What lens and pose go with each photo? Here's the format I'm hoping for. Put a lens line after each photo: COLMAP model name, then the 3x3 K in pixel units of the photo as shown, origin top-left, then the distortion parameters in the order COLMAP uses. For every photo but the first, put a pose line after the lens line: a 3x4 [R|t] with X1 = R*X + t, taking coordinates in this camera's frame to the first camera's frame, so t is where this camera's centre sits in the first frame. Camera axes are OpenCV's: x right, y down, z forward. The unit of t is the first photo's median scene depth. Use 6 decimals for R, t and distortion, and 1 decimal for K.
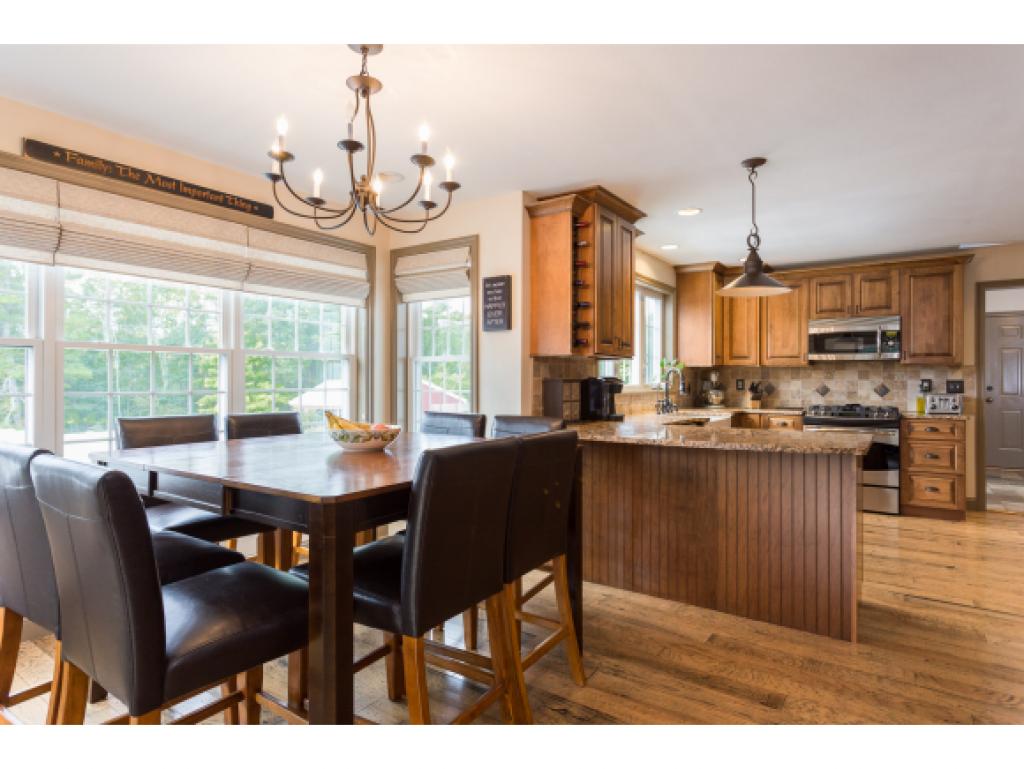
lens RADIAL K [[560.4, 0, 508.7], [0, 560.4, 380.4], [0, 0, 1]] dist [0.000424, -0.000087]
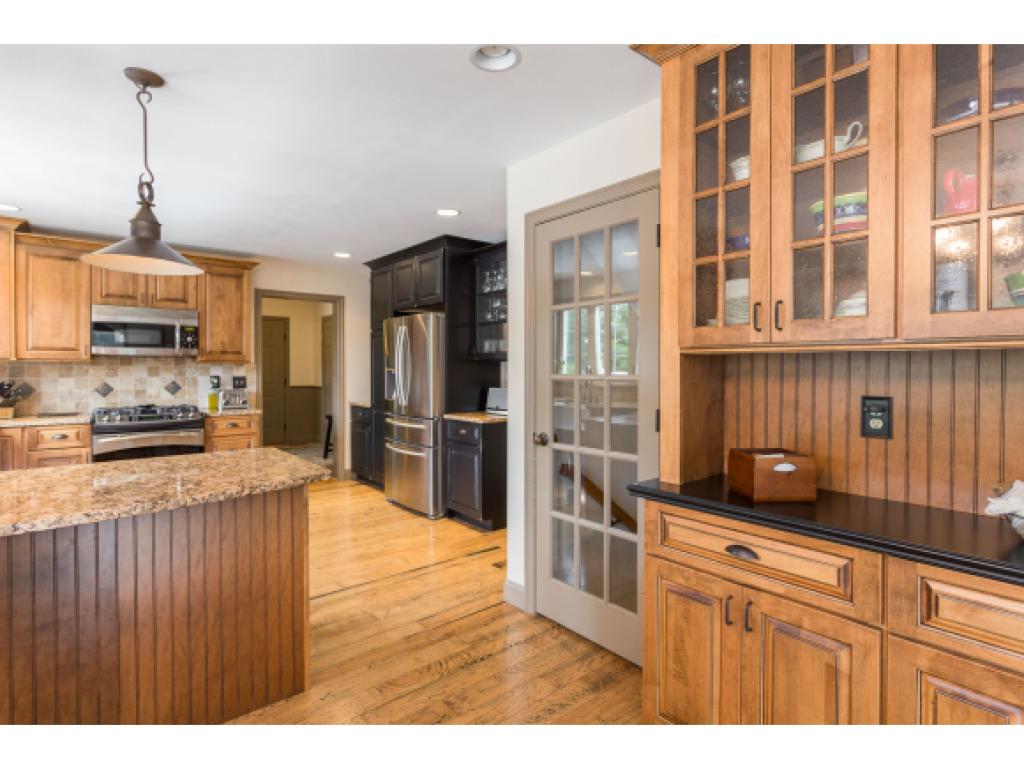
lens RADIAL K [[527.0, 0, 509.5], [0, 527.0, 375.4], [0, 0, 1]] dist [-0.004675, -0.000258]
pose [[0.259543, -0.015857, 0.965601, -0.045290], [-0.002142, 0.999853, 0.016996, -0.020719], [-0.965729, -0.006480, 0.259471, 0.236730]]
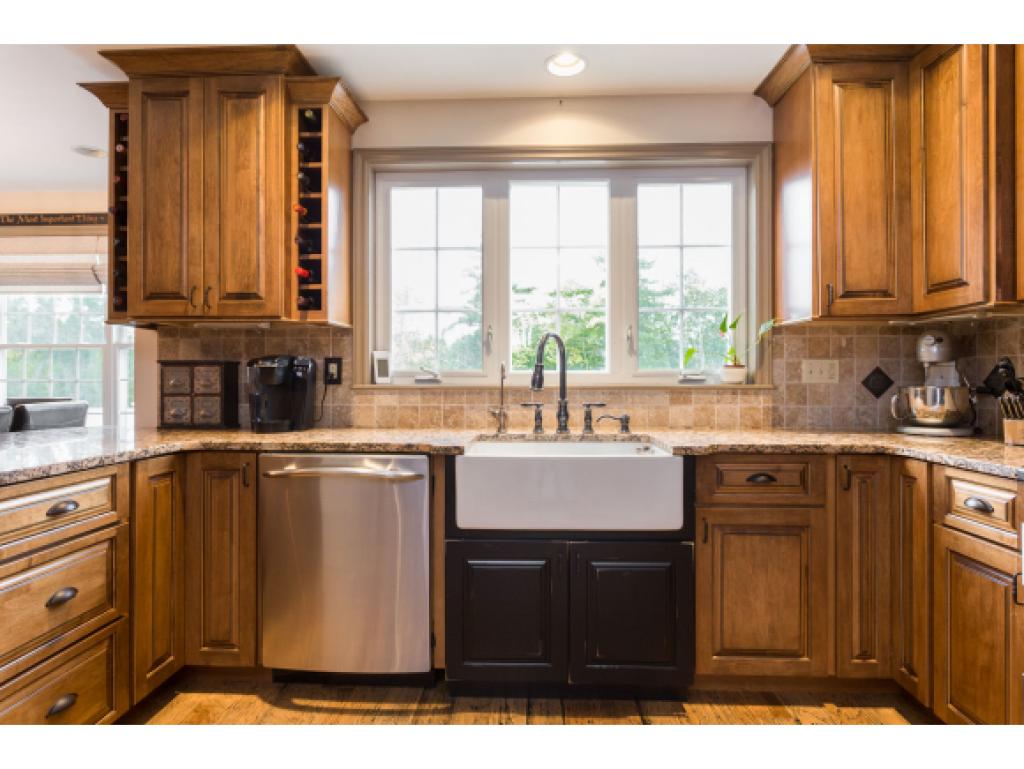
lens RADIAL K [[584.1, 0, 494.6], [0, 584.1, 378.6], [0, 0, 1]] dist [-0.004102, -0.000943]
pose [[0.537751, -0.006530, -0.843078, 0.635606], [0.003362, 0.999979, -0.005600, 0.016730], [0.843097, 0.000177, 0.537762, 0.681898]]
